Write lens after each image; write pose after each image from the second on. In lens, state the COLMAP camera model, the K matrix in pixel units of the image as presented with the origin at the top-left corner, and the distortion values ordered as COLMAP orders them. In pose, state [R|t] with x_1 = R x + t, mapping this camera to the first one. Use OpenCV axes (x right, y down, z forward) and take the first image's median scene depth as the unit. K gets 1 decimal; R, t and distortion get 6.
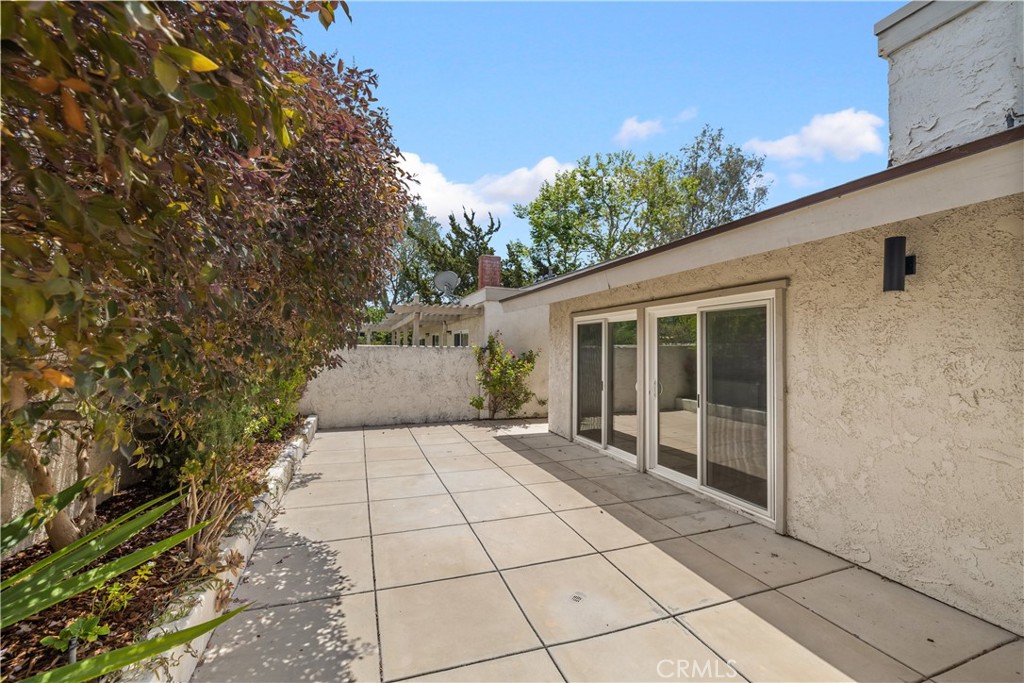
lens RADIAL K [[427.8, 0, 512.9], [0, 427.8, 343.4], [0, 0, 1]] dist [0.000501, -0.000706]
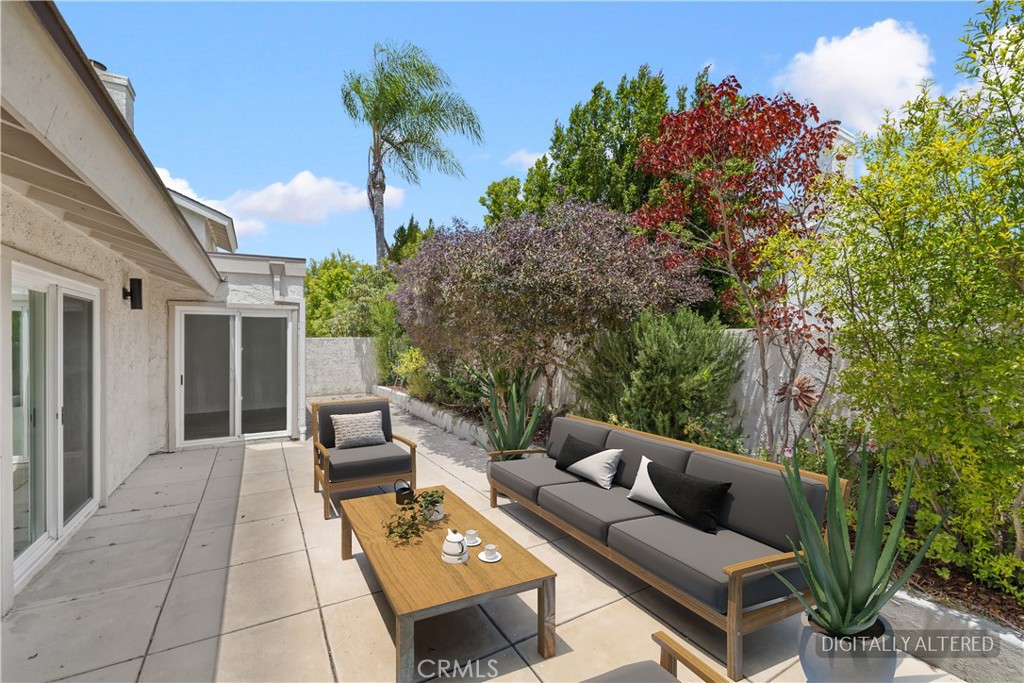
lens RADIAL K [[427.8, 0, 512.0], [0, 427.8, 340.6], [0, 0, 1]] dist [0.000501, -0.000706]
pose [[-0.982983, -0.001045, -0.183694, -0.188736], [0.000514, 0.999964, -0.008438, 0.012600], [0.183696, -0.008389, -0.982947, 1.900286]]
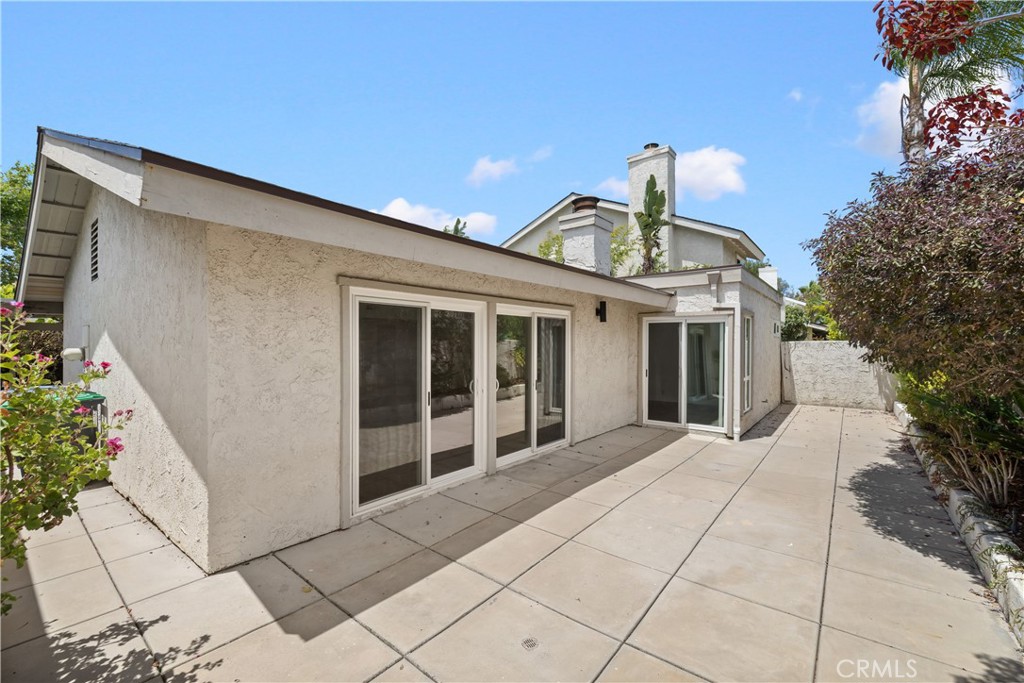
lens RADIAL K [[427.8, 0, 515.0], [0, 427.8, 344.3], [0, 0, 1]] dist [0.000501, -0.000706]
pose [[-0.528077, -0.009183, 0.849147, -0.652752], [-0.013486, 0.999906, 0.002427, 0.008016], [-0.849089, -0.010170, -0.528151, 1.785078]]
